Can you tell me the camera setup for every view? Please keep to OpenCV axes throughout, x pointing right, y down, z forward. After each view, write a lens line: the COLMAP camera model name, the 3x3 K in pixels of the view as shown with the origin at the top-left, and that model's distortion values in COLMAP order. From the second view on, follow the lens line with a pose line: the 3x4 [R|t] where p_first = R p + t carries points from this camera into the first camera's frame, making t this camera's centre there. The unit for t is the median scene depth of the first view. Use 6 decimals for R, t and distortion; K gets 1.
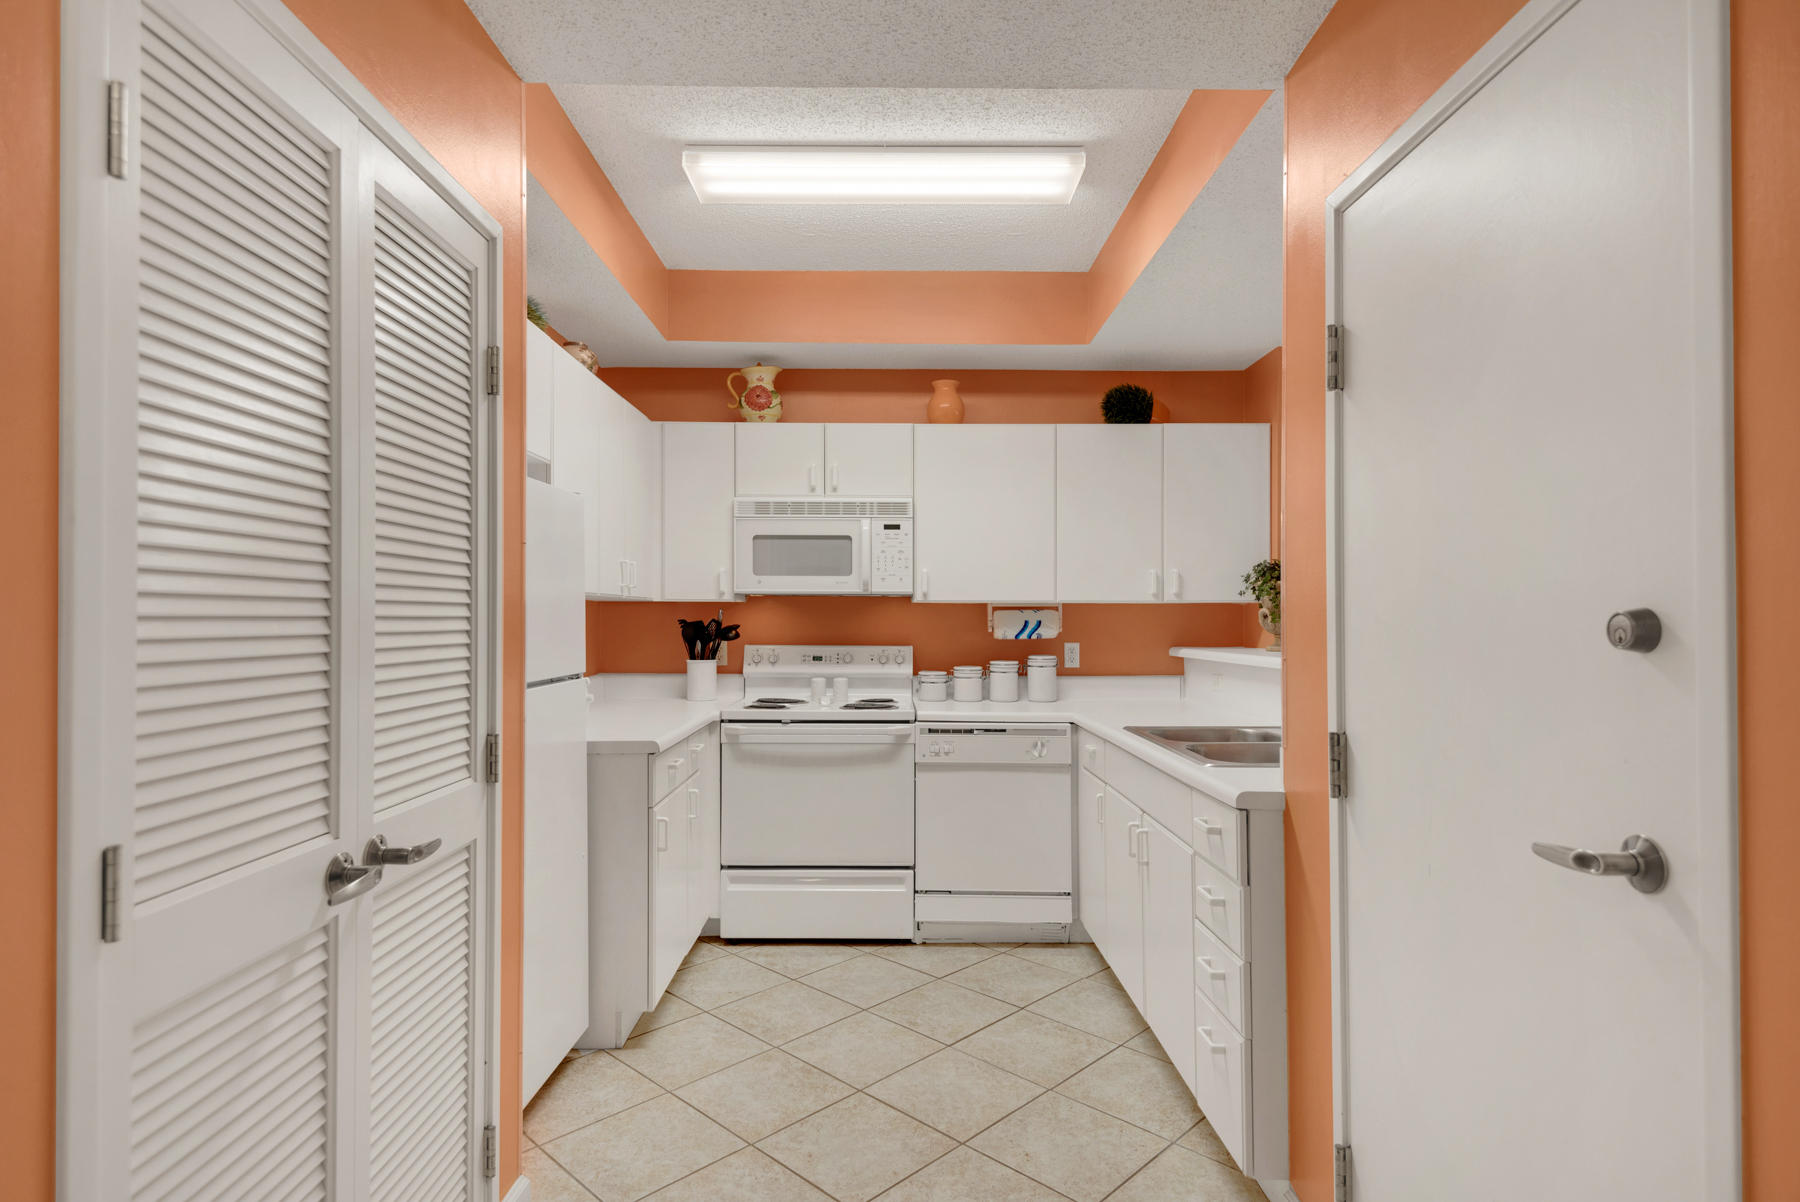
lens RADIAL K [[894.7, 0, 900.0], [0, 894.7, 601.0], [0, 0, 1]] dist [-0.000135, -0.000023]
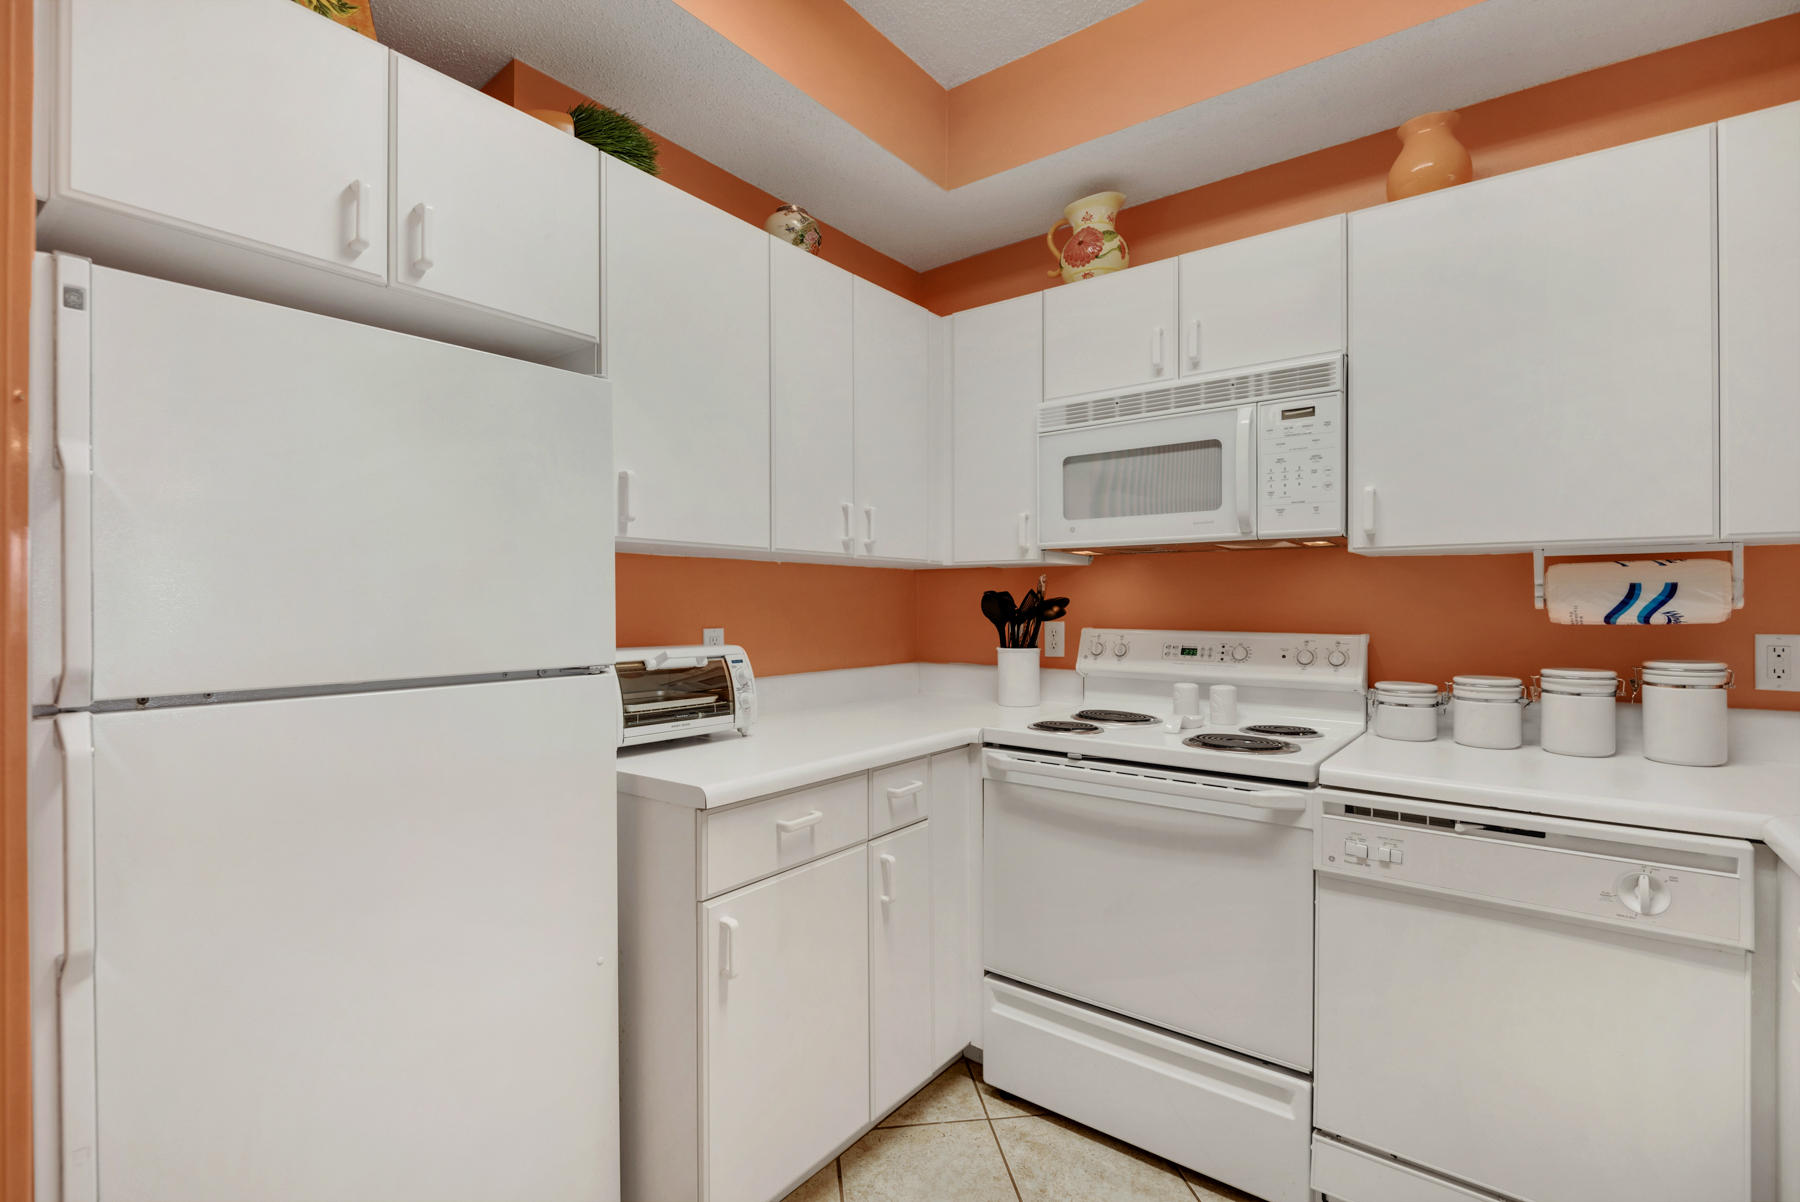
lens RADIAL K [[827.0, 0, 900.0], [0, 827.0, 601.0], [0, 0, 1]] dist [0.003463, -0.011489]
pose [[0.788125, -0.003586, -0.615505, 0.104390], [0.013159, 0.999853, 0.011025, 0.021085], [0.615375, -0.016789, 0.788056, 0.439714]]
